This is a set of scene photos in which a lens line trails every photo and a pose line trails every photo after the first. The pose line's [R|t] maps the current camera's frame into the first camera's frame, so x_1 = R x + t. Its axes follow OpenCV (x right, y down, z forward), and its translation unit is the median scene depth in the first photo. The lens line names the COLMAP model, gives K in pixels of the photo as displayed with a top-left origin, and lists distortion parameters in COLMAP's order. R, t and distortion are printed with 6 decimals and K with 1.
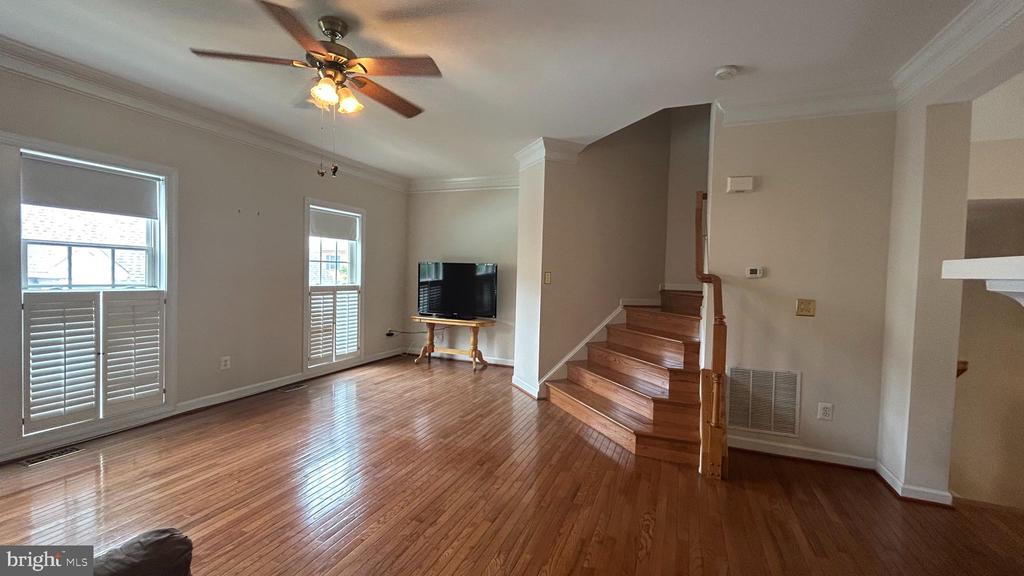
lens RADIAL K [[418.0, 0, 512.2], [0, 418.0, 286.8], [0, 0, 1]] dist [-0.000730, 0.000527]
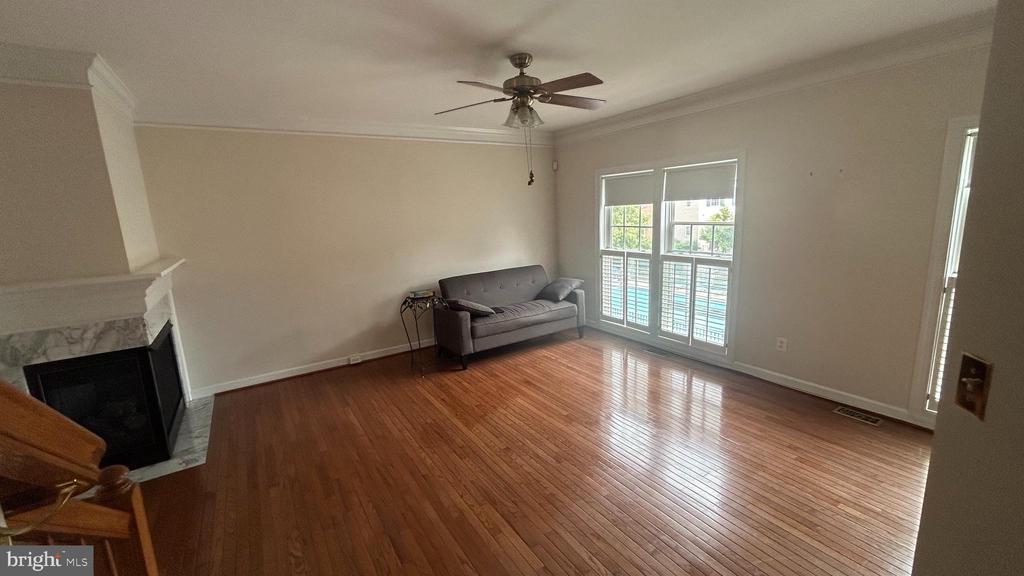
lens RADIAL K [[413.5, 0, 512.0], [0, 413.5, 288.0], [0, 0, 1]] dist [0.000059, 0.000067]
pose [[-0.574731, 0.148779, -0.804705, 0.522303], [-0.002863, 0.982963, 0.183781, -0.106829], [0.818338, 0.107929, -0.564513, 1.357044]]
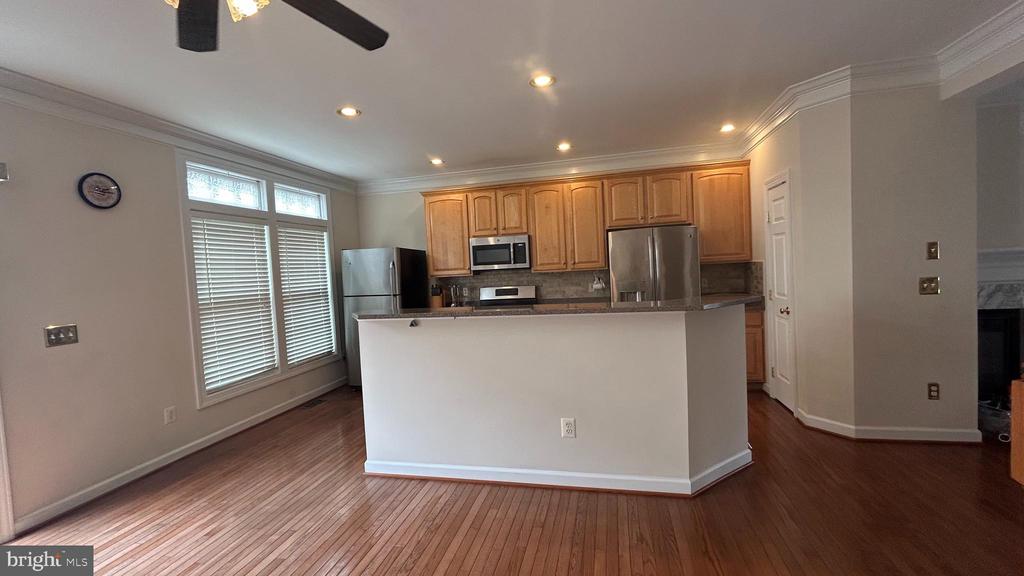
lens RADIAL K [[418.0, 0, 512.2], [0, 418.0, 286.8], [0, 0, 1]] dist [-0.000730, 0.000527]
pose [[-0.986841, 0.031331, -0.158629, 1.357276], [0.019543, 0.996967, 0.075337, -0.018690], [0.160508, 0.071246, -0.984460, 1.152316]]
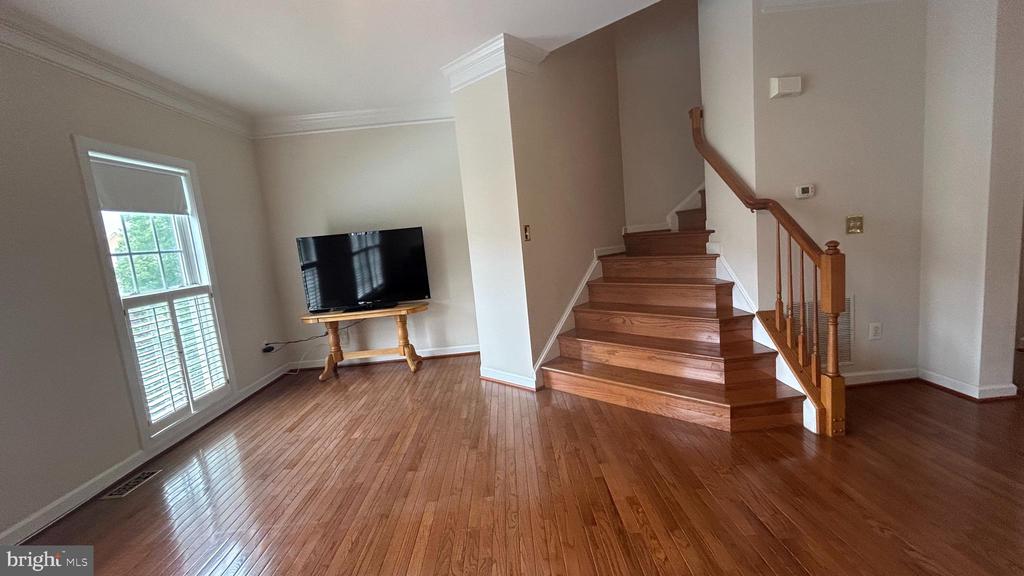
lens RADIAL K [[418.0, 0, 512.2], [0, 418.0, 286.8], [0, 0, 1]] dist [-0.000730, 0.000527]
pose [[0.910555, -0.163566, 0.379653, -0.234551], [0.132843, 0.985457, 0.105955, -0.008334], [-0.391462, -0.046044, 0.919042, 0.302382]]
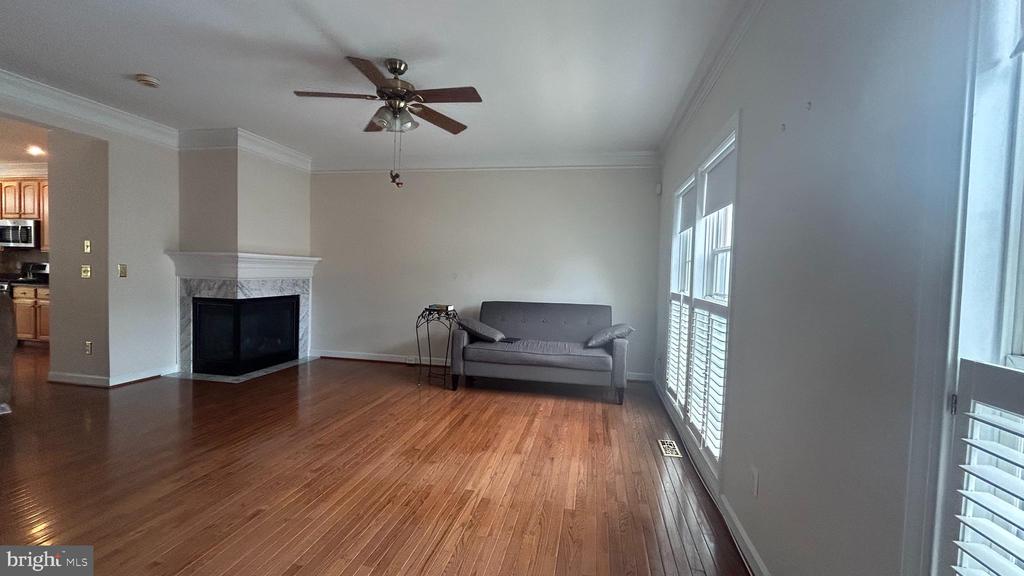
lens RADIAL K [[418.0, 0, 512.2], [0, 418.0, 286.8], [0, 0, 1]] dist [-0.000730, 0.000527]
pose [[-0.980097, -0.051417, -0.191745, -0.102082], [-0.064912, 0.995787, 0.064771, -0.044277], [0.187607, 0.075928, -0.979305, 1.676746]]
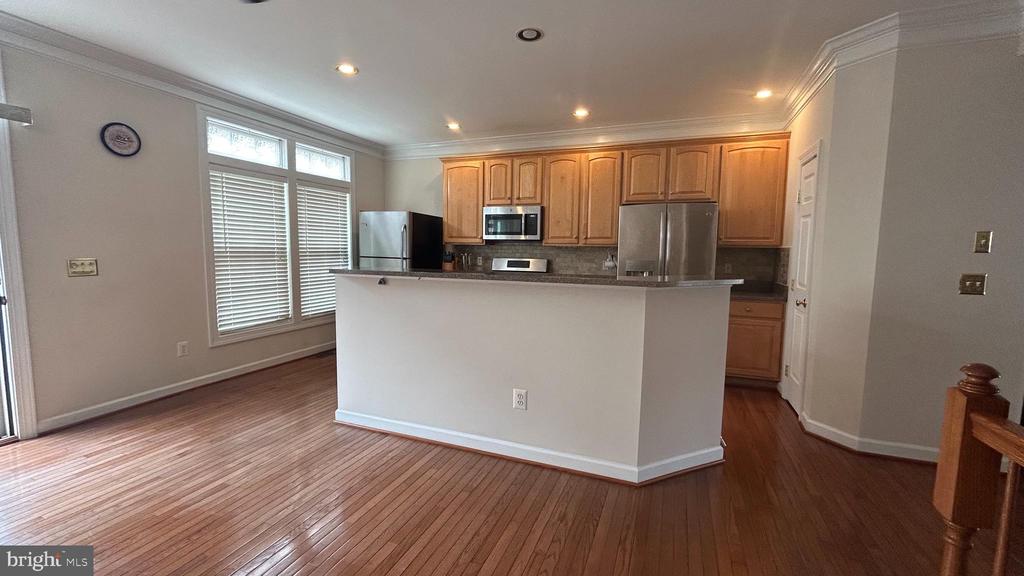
lens RADIAL K [[418.0, 0, 512.2], [0, 418.0, 286.8], [0, 0, 1]] dist [-0.000730, 0.000527]
pose [[-0.999115, -0.038304, -0.017360, 1.222562], [-0.040225, 0.990851, 0.128824, -0.001400], [0.012267, 0.129408, -0.991516, 1.147315]]
